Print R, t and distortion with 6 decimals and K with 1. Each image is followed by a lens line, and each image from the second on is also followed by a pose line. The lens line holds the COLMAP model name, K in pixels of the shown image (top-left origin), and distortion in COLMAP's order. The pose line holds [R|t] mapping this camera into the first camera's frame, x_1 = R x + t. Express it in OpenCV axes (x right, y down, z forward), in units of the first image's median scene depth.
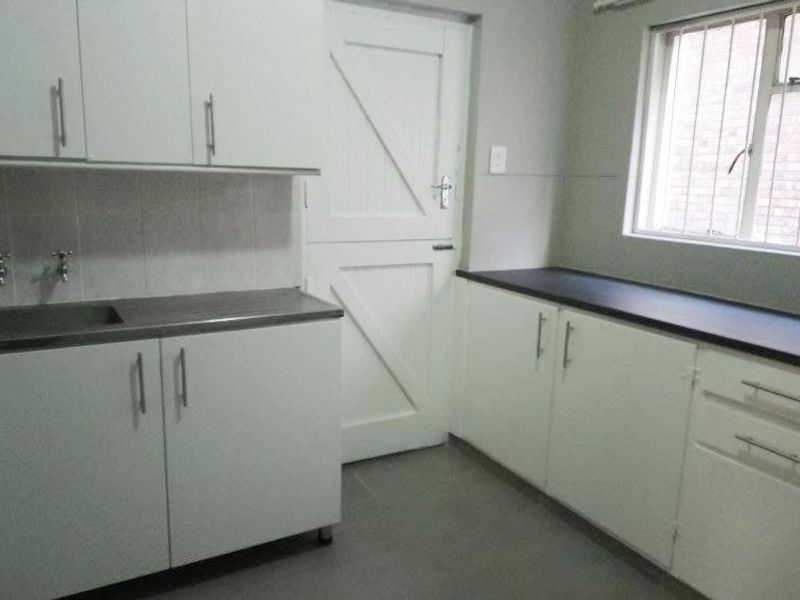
lens RADIAL K [[624.5, 0, 401.3], [0, 624.5, 299.7], [0, 0, 1]] dist [0.057408, -0.041652]
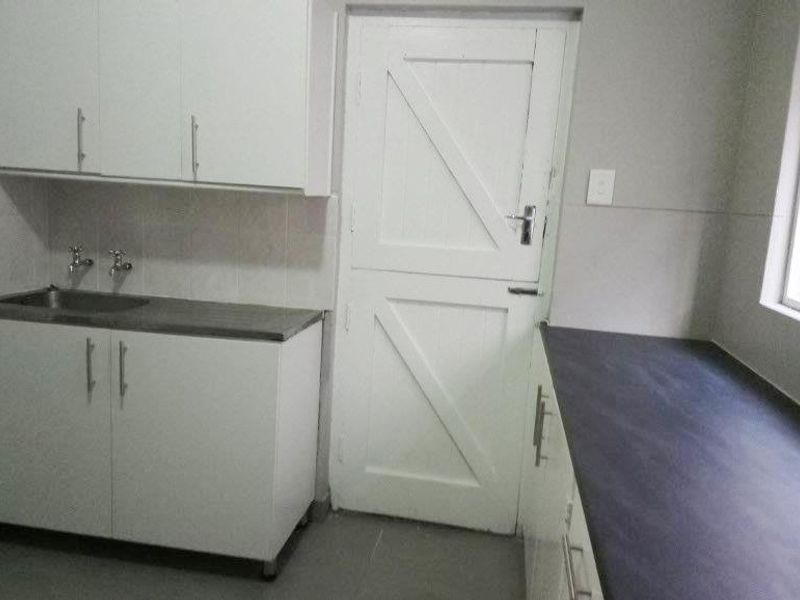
lens RADIAL K [[654.1, 0, 400.2], [0, 654.1, 294.8], [0, 0, 1]] dist [0.031488, 0.007594]
pose [[0.785429, 0.113097, -0.608531, 0.524376], [-0.159396, 0.986963, -0.022302, -0.039372], [0.598075, 0.114514, 0.793217, 0.255475]]
